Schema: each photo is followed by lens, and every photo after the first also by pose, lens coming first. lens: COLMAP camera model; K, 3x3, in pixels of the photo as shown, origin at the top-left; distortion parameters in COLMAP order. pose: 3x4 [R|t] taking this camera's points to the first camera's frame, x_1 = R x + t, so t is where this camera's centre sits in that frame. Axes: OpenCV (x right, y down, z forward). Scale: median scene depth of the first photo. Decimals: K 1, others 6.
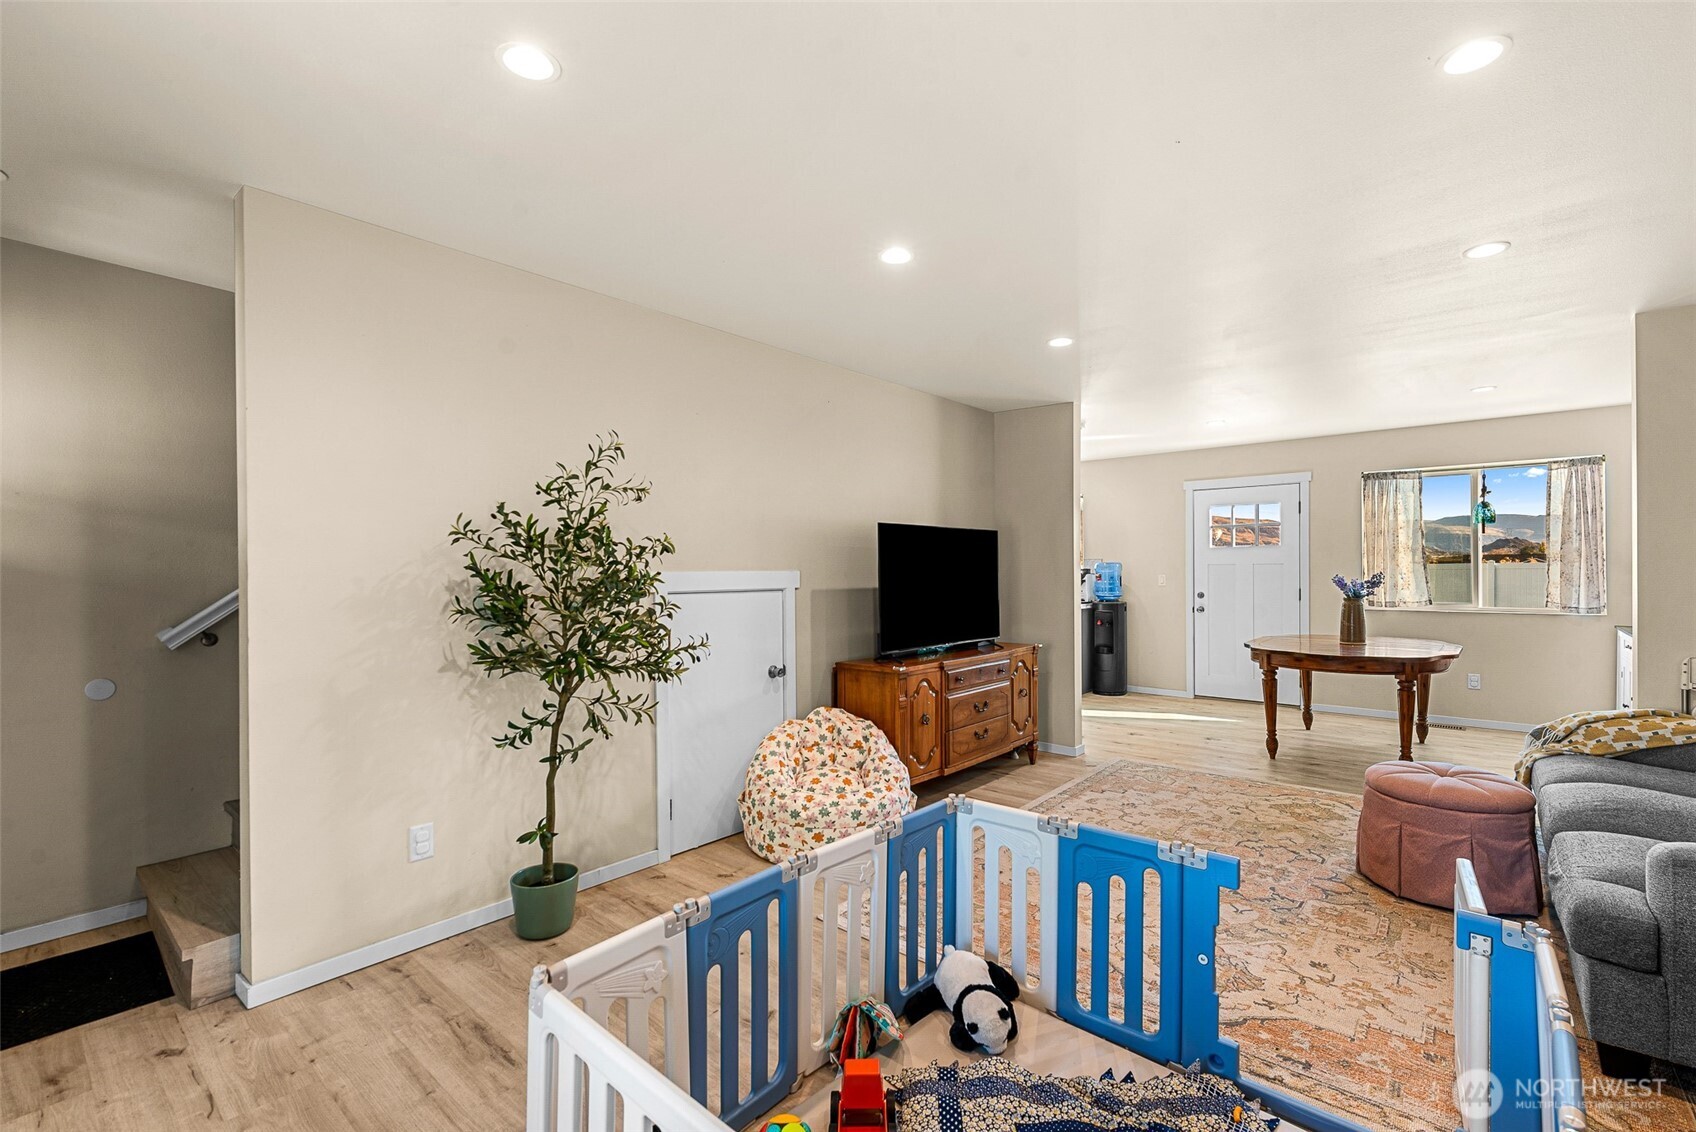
lens RADIAL K [[749.1, 0, 851.0], [0, 749.1, 566.1], [0, 0, 1]] dist [-0.001053, 0.000125]
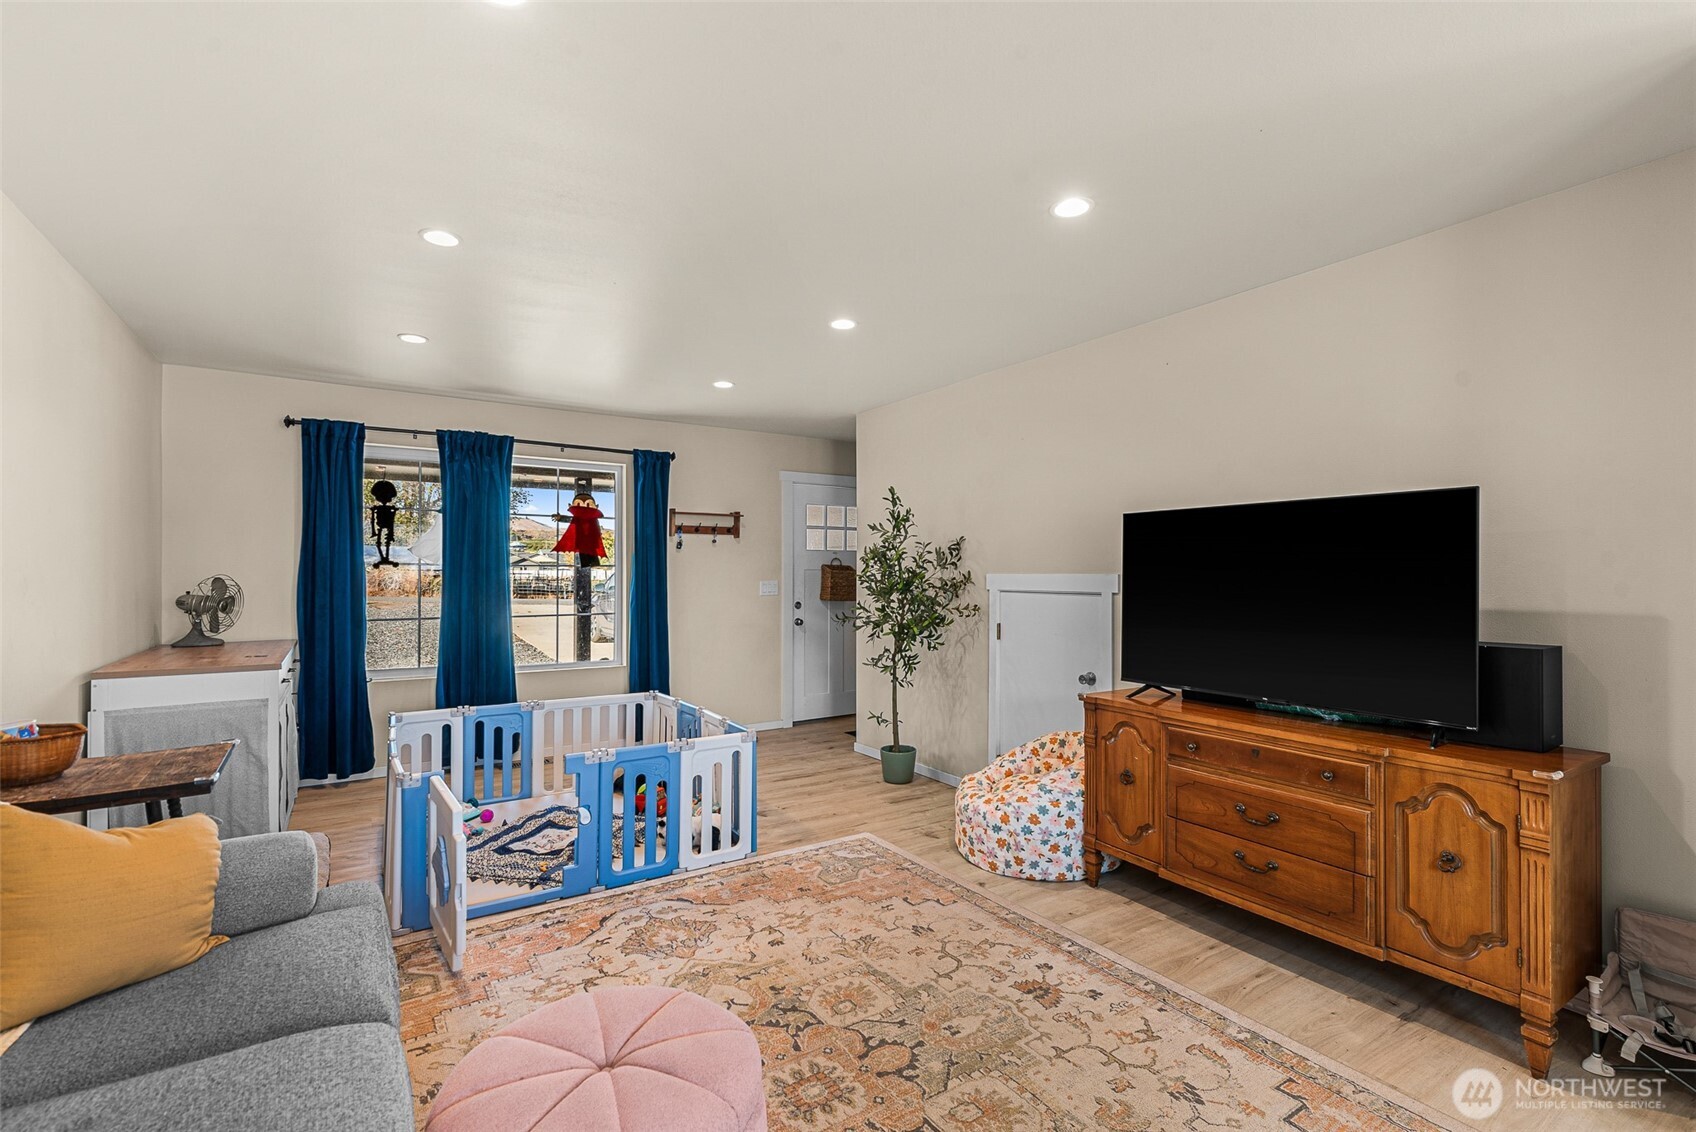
lens RADIAL K [[759.3, 0, 854.5], [0, 759.3, 566.8], [0, 0, 1]] dist [-0.004403, -0.000358]
pose [[-0.277692, -0.005436, -0.960655, 1.109928], [-0.000490, 0.999985, -0.005517, 0.004287], [0.960670, -0.001062, -0.277690, 1.192938]]
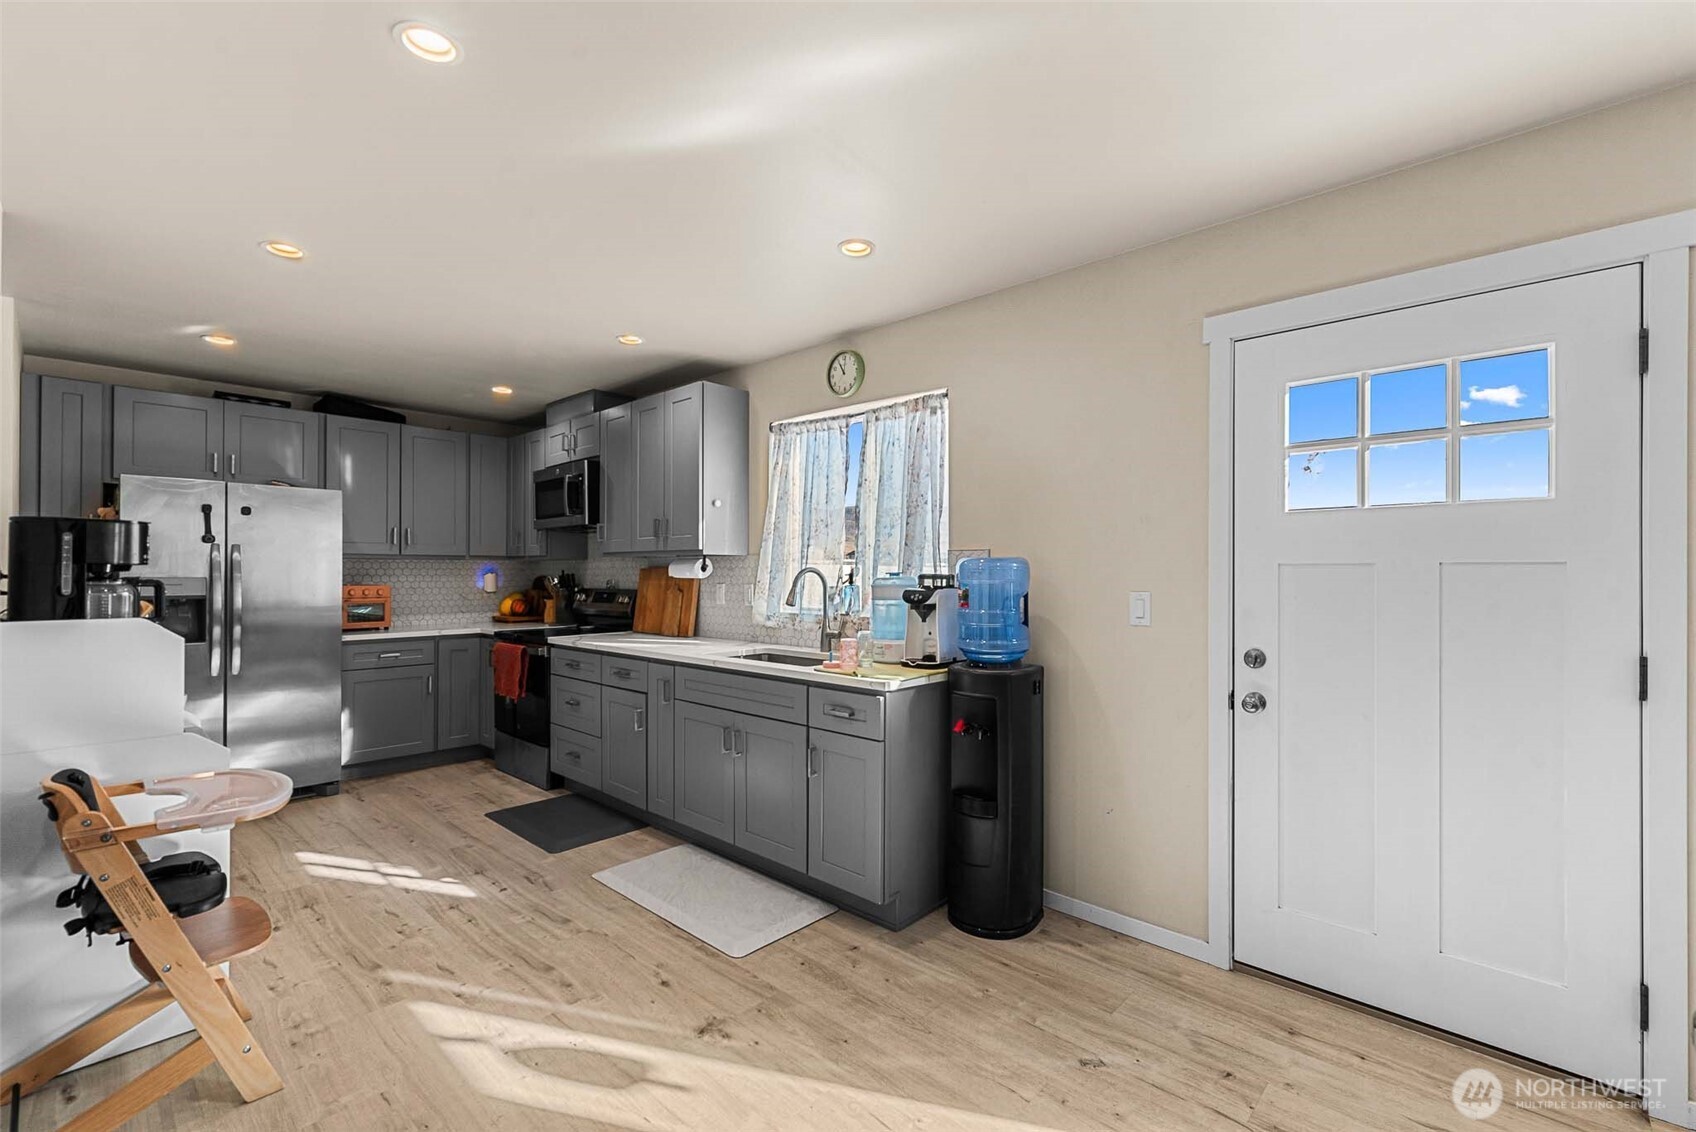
lens RADIAL K [[749.1, 0, 852.5], [0, 749.1, 570.8], [0, 0, 1]] dist [-0.001053, 0.000125]
pose [[0.998196, 0.004052, -0.059897, 0.297811], [-0.004152, 0.999990, -0.001541, 0.002208], [0.059890, 0.001787, 0.998203, 0.634904]]
